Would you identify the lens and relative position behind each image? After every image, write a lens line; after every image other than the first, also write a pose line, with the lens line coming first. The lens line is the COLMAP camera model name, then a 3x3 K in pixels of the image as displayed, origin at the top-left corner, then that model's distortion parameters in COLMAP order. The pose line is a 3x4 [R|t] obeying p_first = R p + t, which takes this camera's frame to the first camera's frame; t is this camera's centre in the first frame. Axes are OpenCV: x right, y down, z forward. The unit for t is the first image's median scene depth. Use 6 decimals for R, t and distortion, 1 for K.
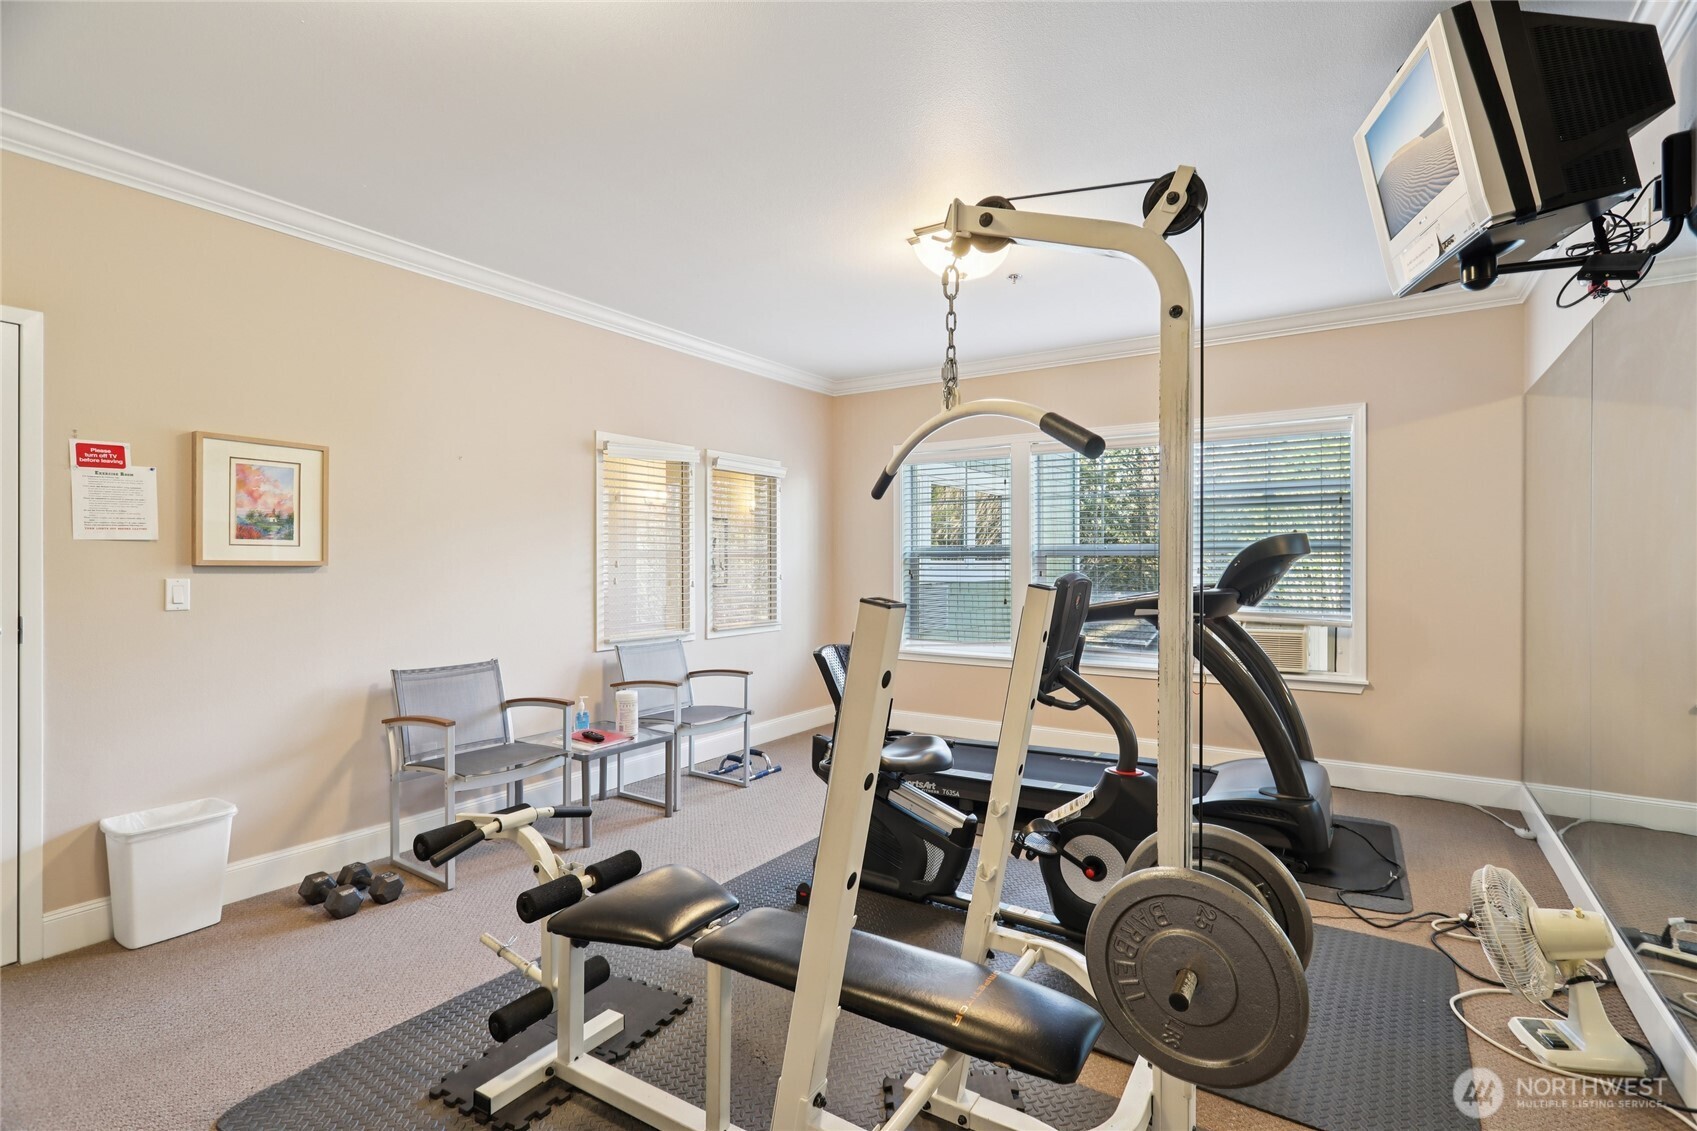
lens RADIAL K [[797.4, 0, 856.3], [0, 797.4, 565.9], [0, 0, 1]] dist [-0.000513, -0.000093]
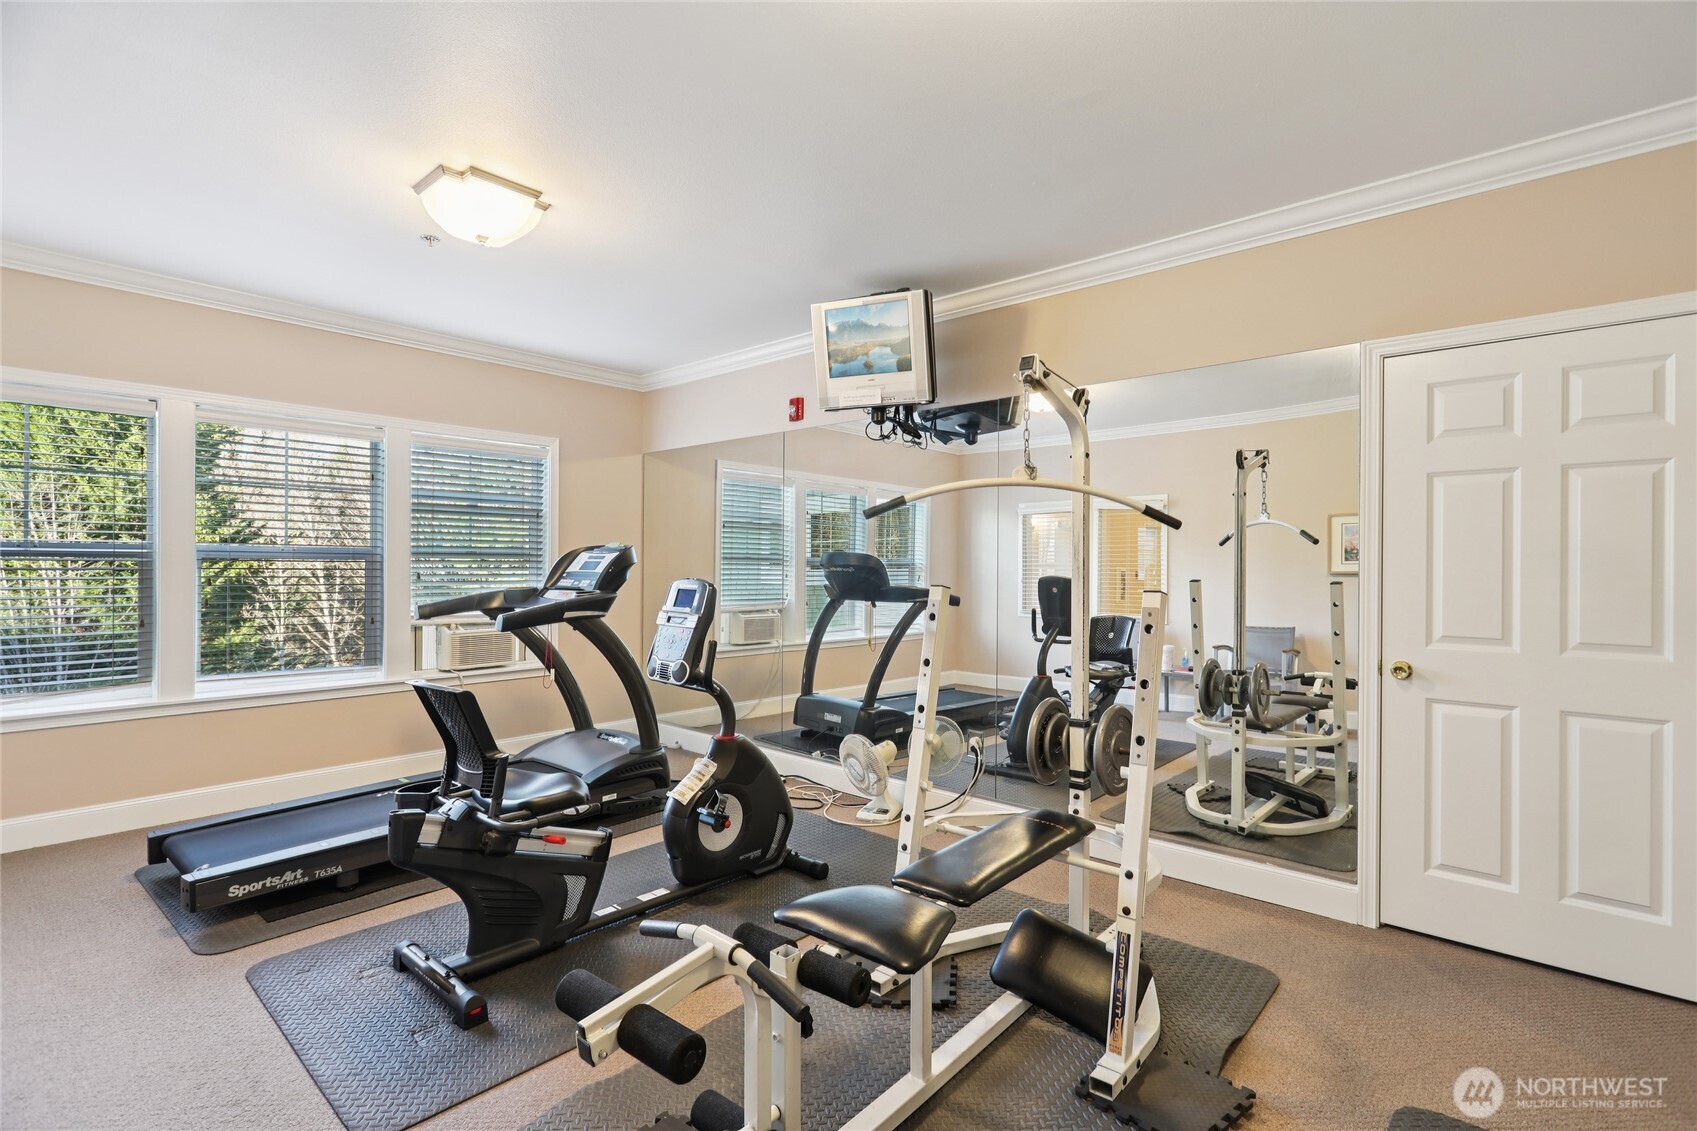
lens RADIAL K [[797.4, 0, 856.3], [0, 797.4, 565.9], [0, 0, 1]] dist [-0.000513, -0.000093]
pose [[0.146318, 0.000964, 0.989237, -0.764809], [0.001027, 0.999999, -0.001127, -0.007614], [-0.989237, 0.001181, 0.146317, 0.535705]]
